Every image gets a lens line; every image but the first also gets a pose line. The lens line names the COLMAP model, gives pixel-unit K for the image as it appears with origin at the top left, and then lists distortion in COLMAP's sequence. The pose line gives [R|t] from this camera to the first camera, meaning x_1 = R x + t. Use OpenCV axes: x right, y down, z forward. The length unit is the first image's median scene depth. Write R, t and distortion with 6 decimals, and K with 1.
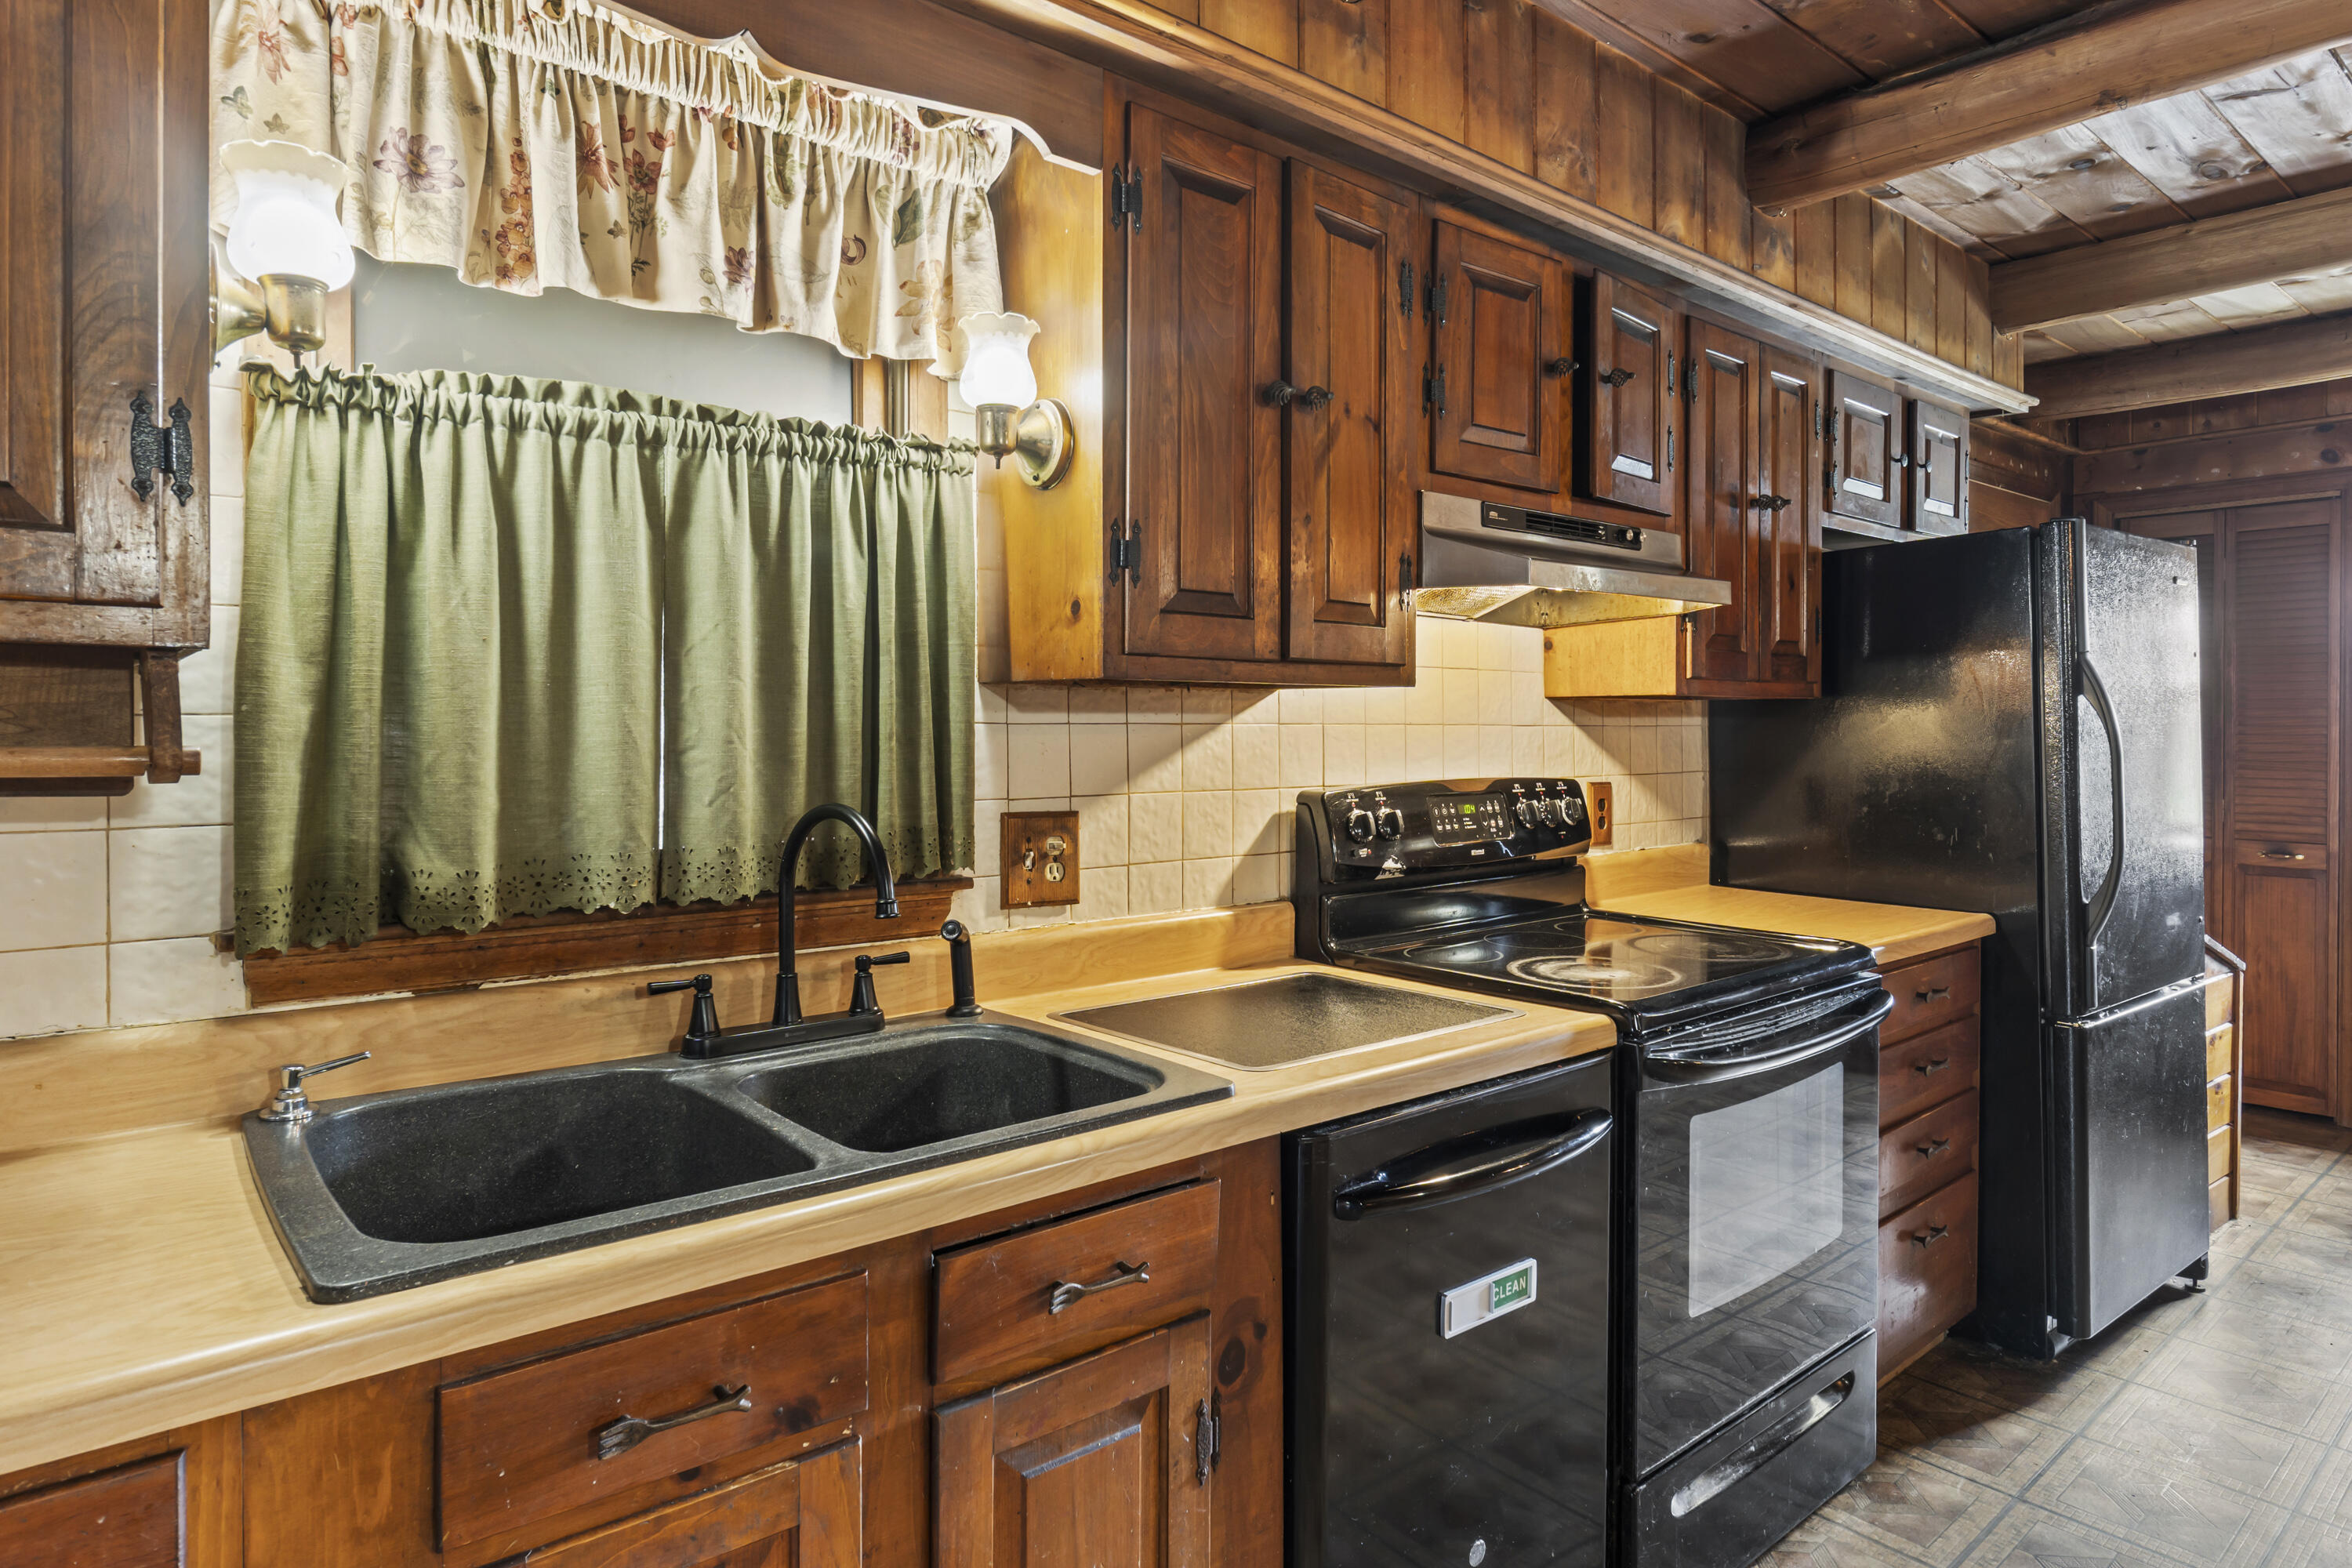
lens RADIAL K [[1339.9, 0, 1170.9], [0, 1339.9, 725.6], [0, 0, 1]] dist [-0.003864, -0.000182]
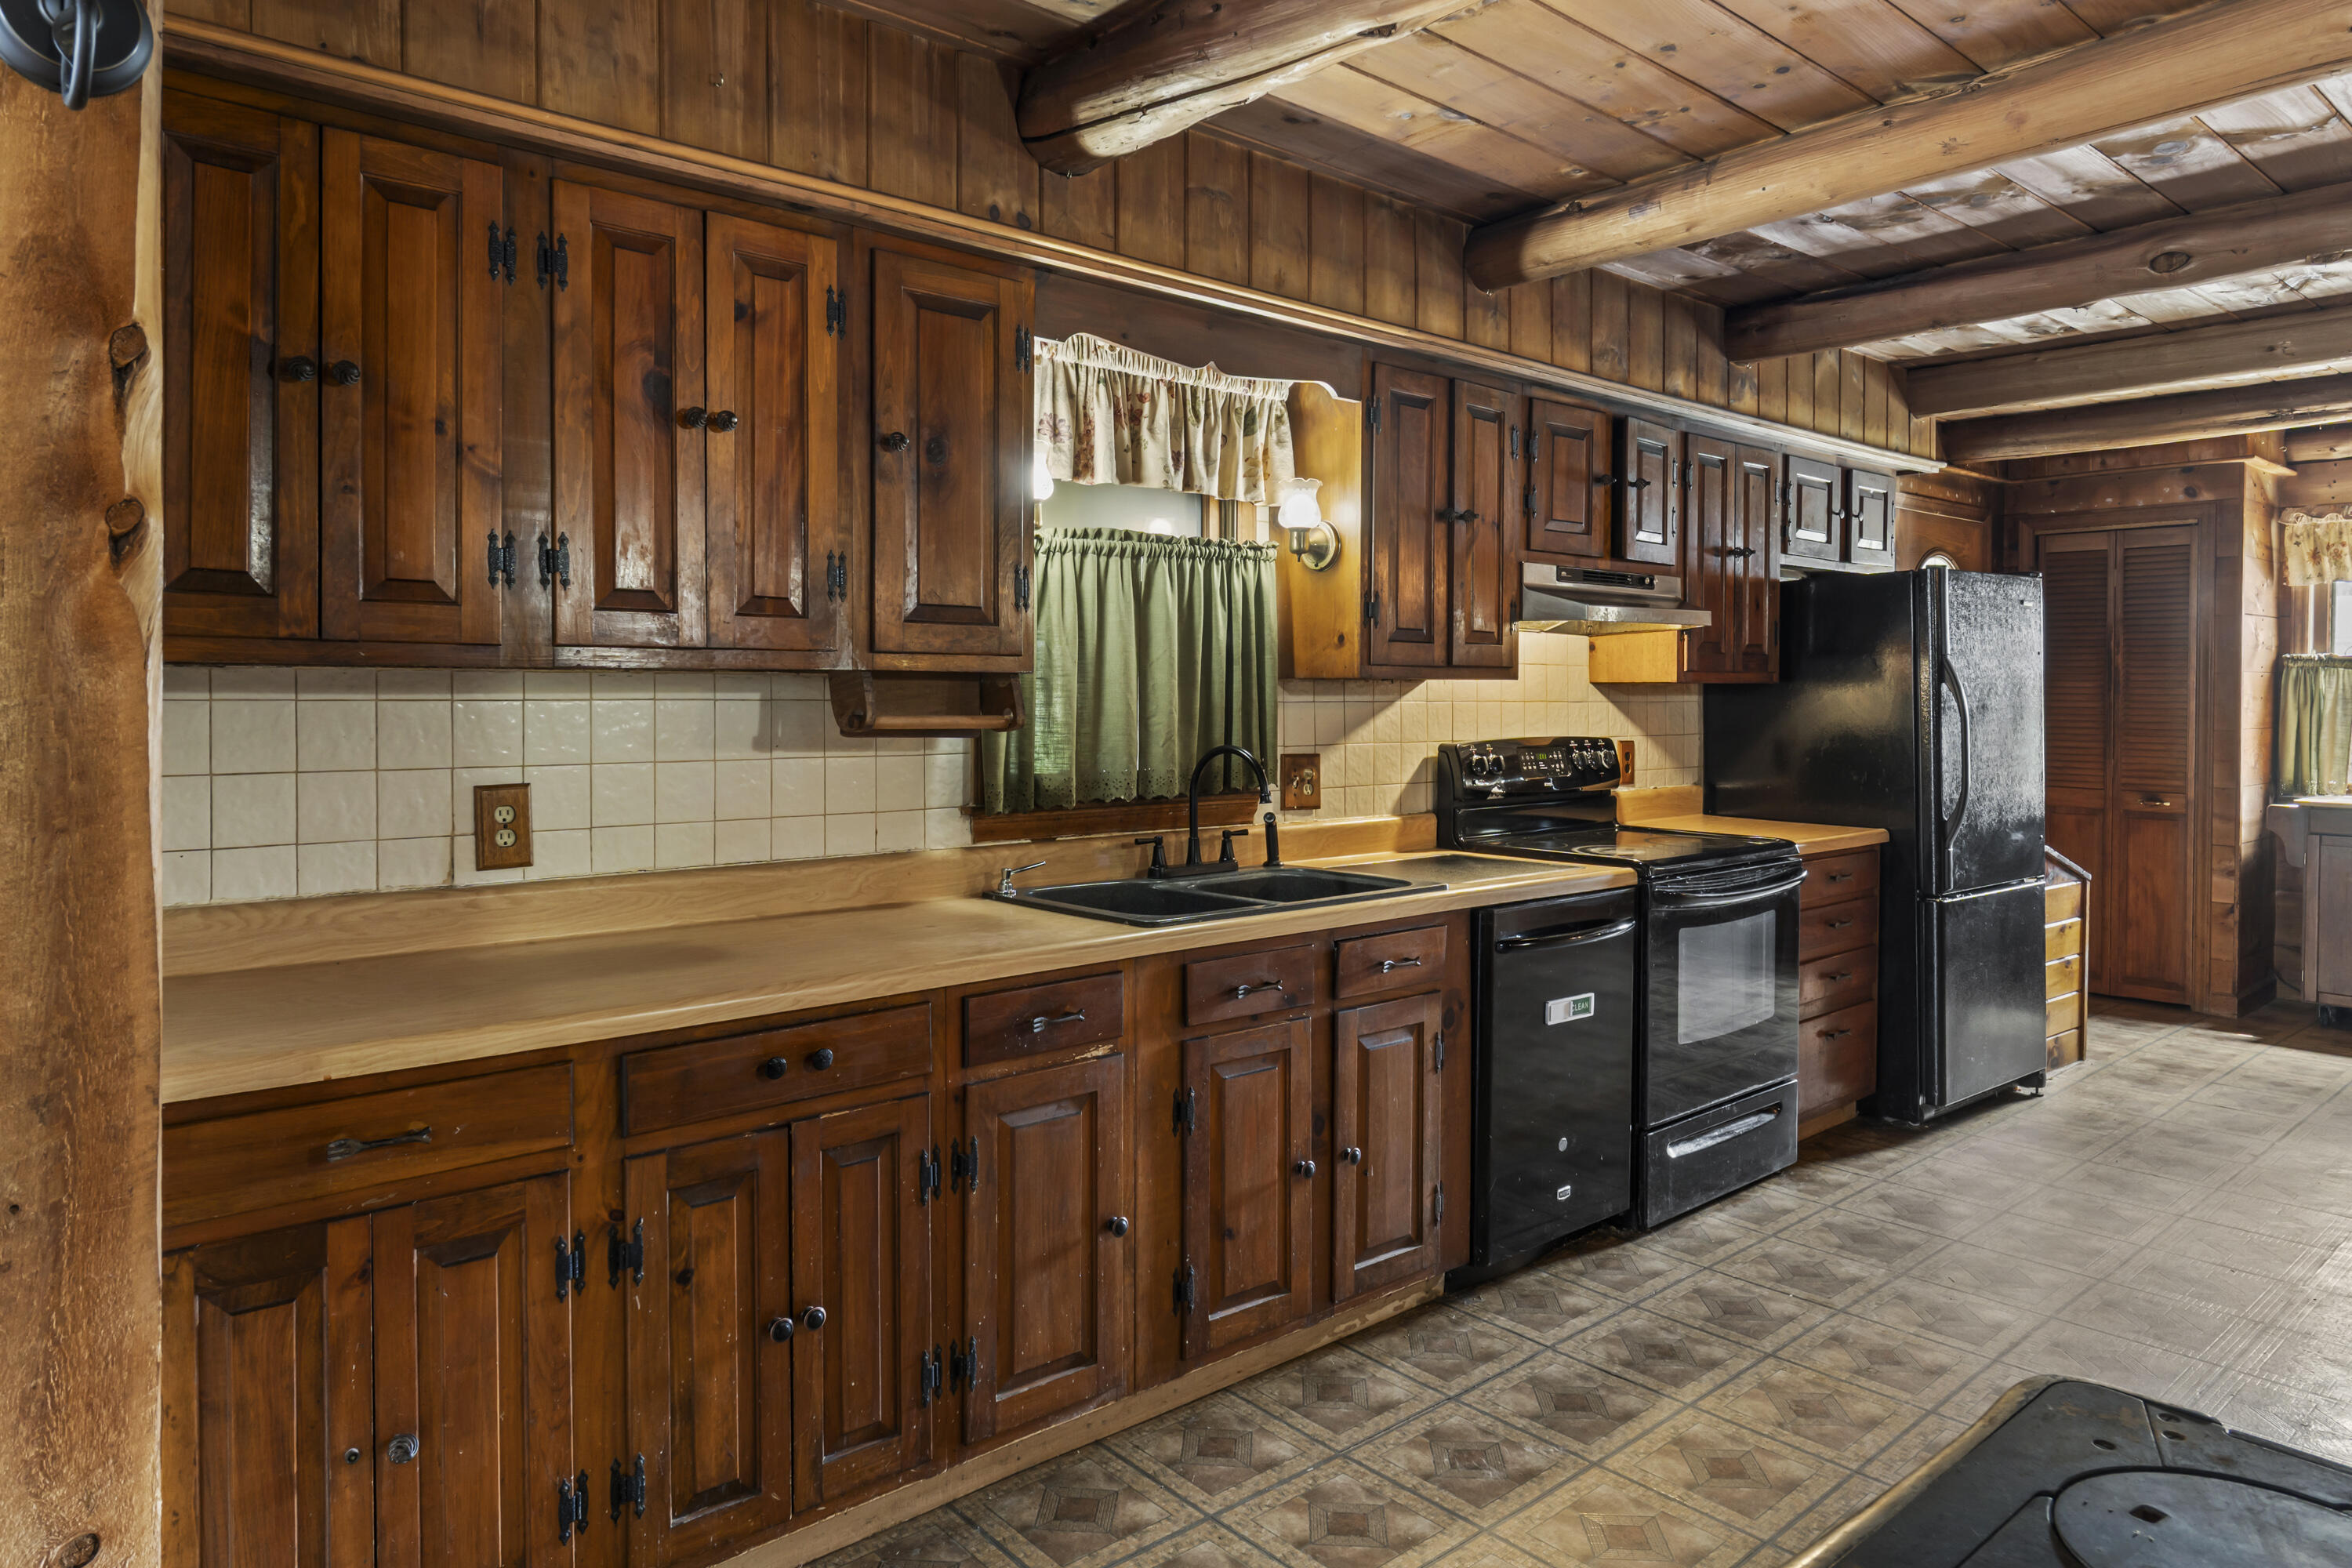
lens RADIAL K [[1473.3, 0, 1181.8], [0, 1473.3, 699.4], [0, 0, 1]] dist [0.002642, 0.000928]
pose [[0.999764, 0.003433, 0.021464, -0.272764], [-0.003592, 0.999967, 0.007351, -0.016928], [-0.021438, -0.007426, 0.999743, -0.816497]]
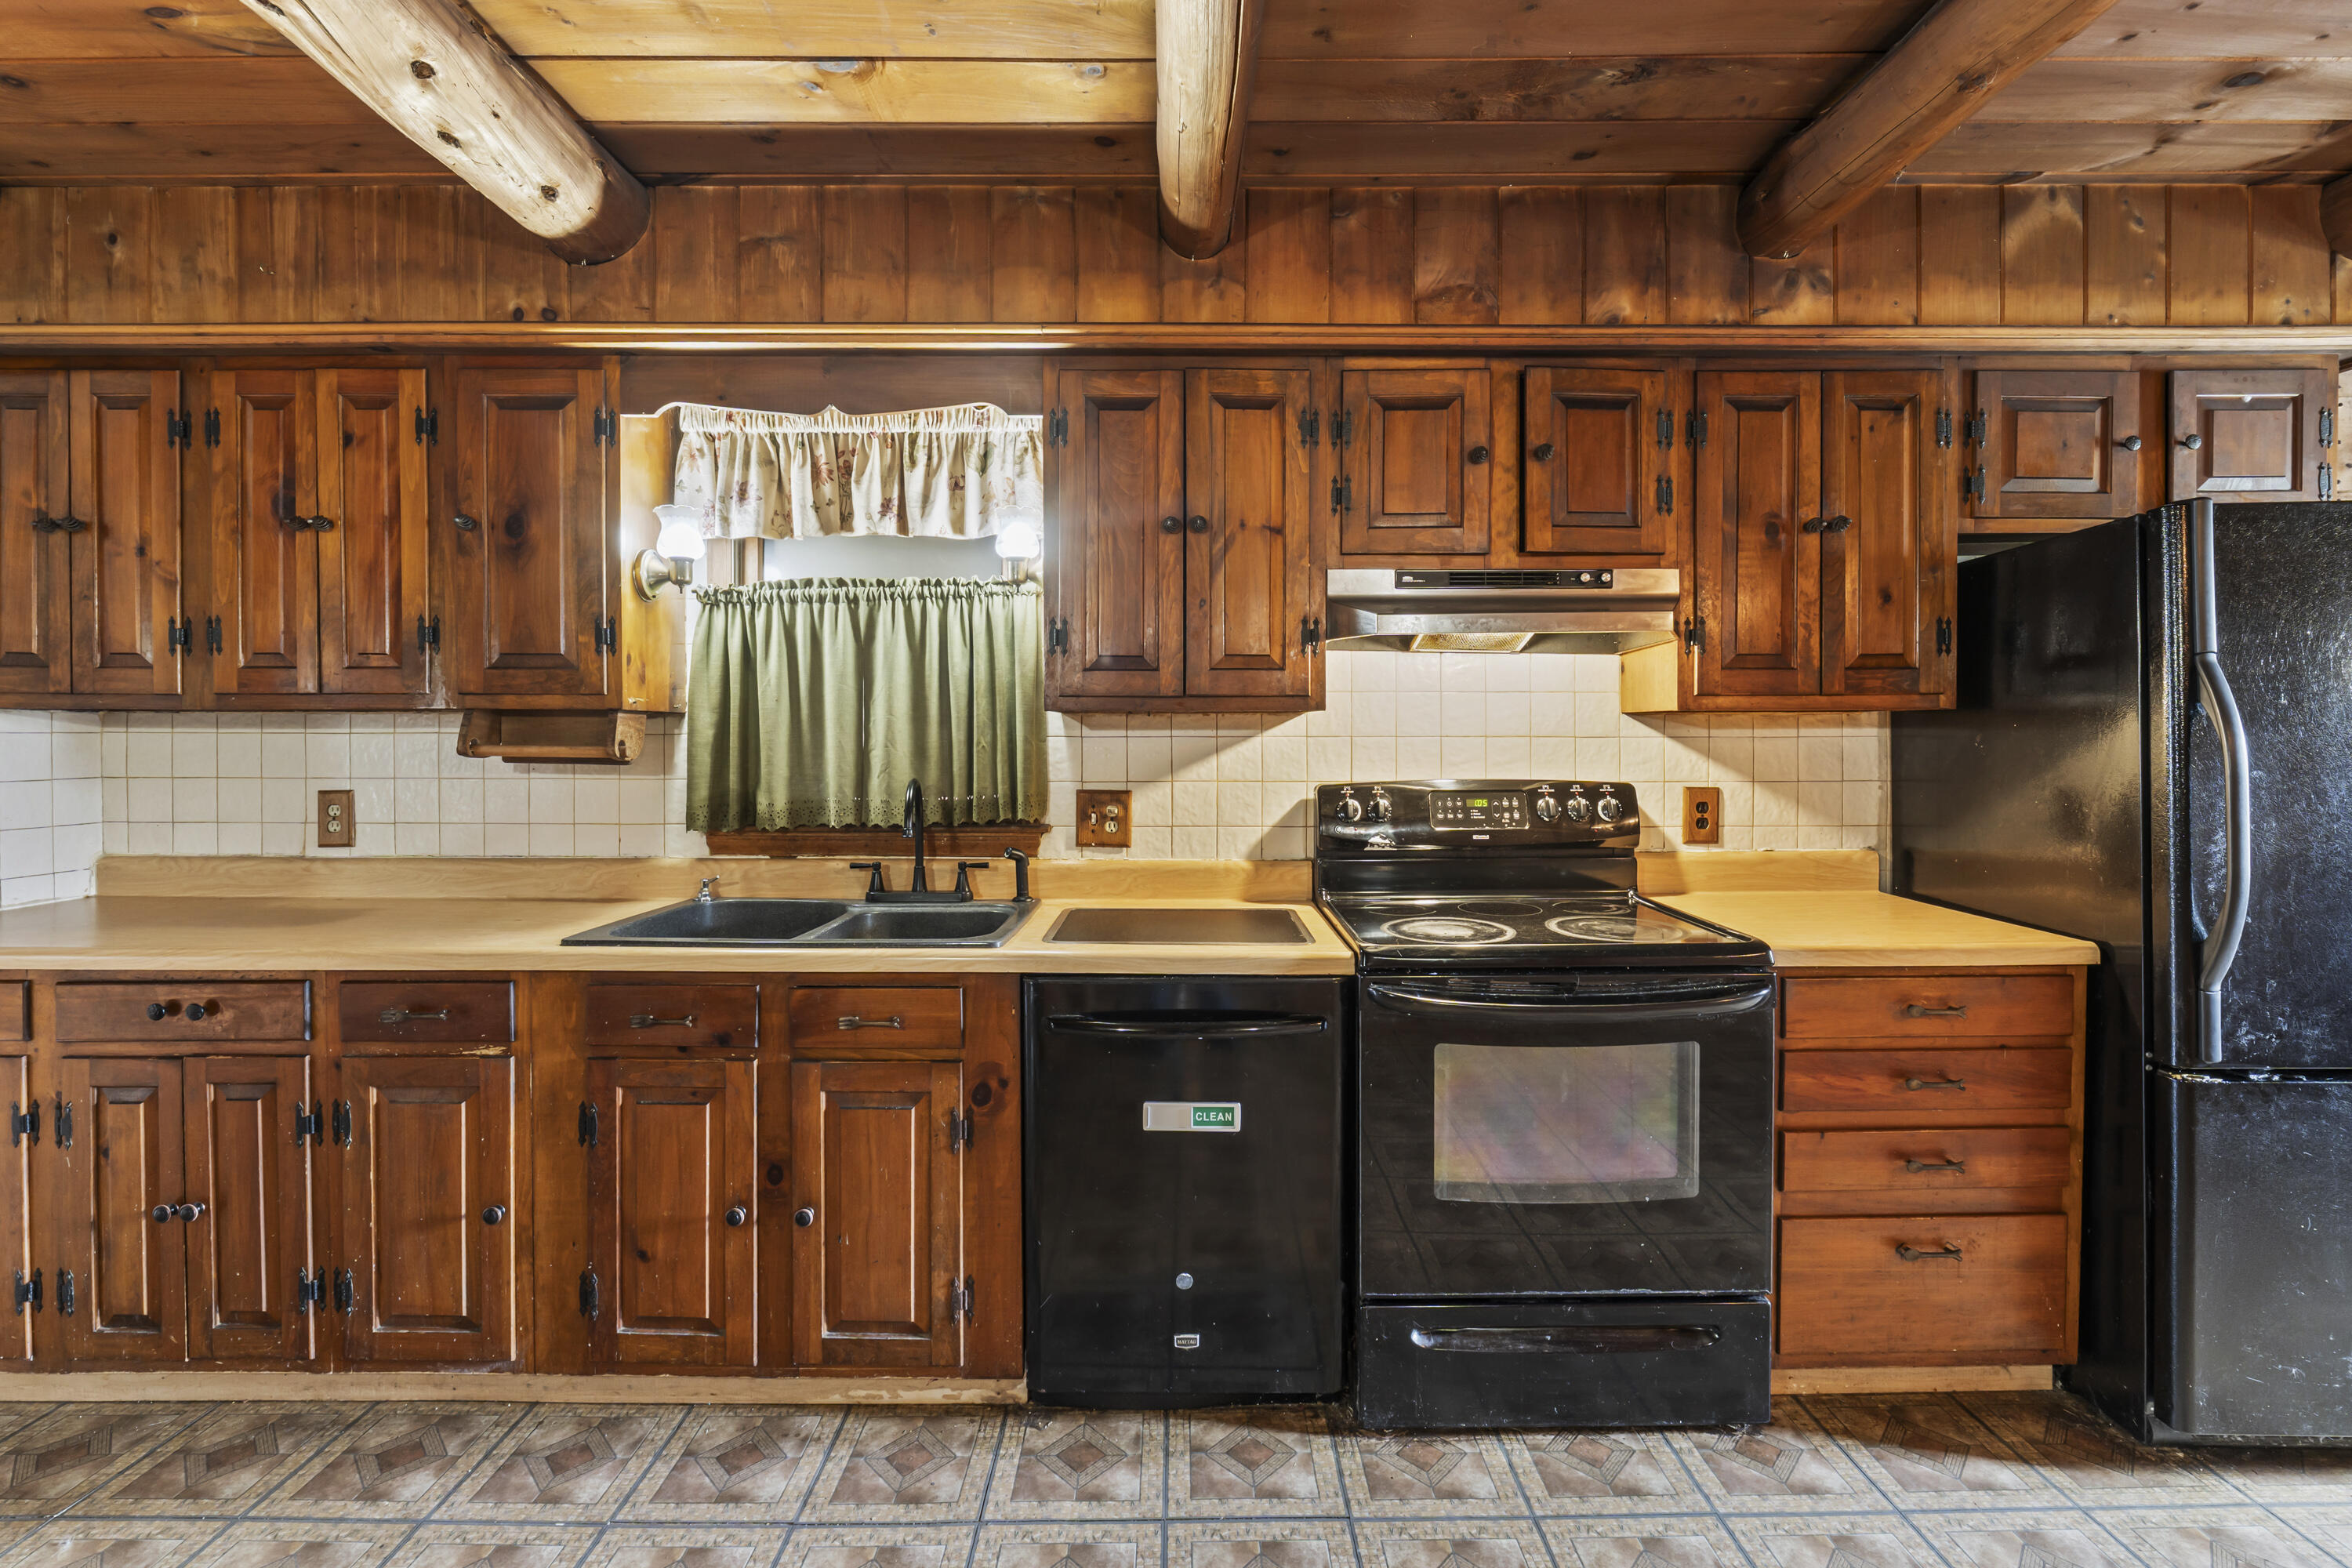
lens RADIAL K [[1025.0, 0, 1182.5], [0, 1025.0, 746.5], [0, 0, 1]] dist [-0.009267, 0.000254]
pose [[0.769427, 0.005705, -0.638710, 0.746627], [0.000371, 0.999956, 0.009379, -0.001395], [0.638735, -0.007453, 0.769391, 0.081724]]
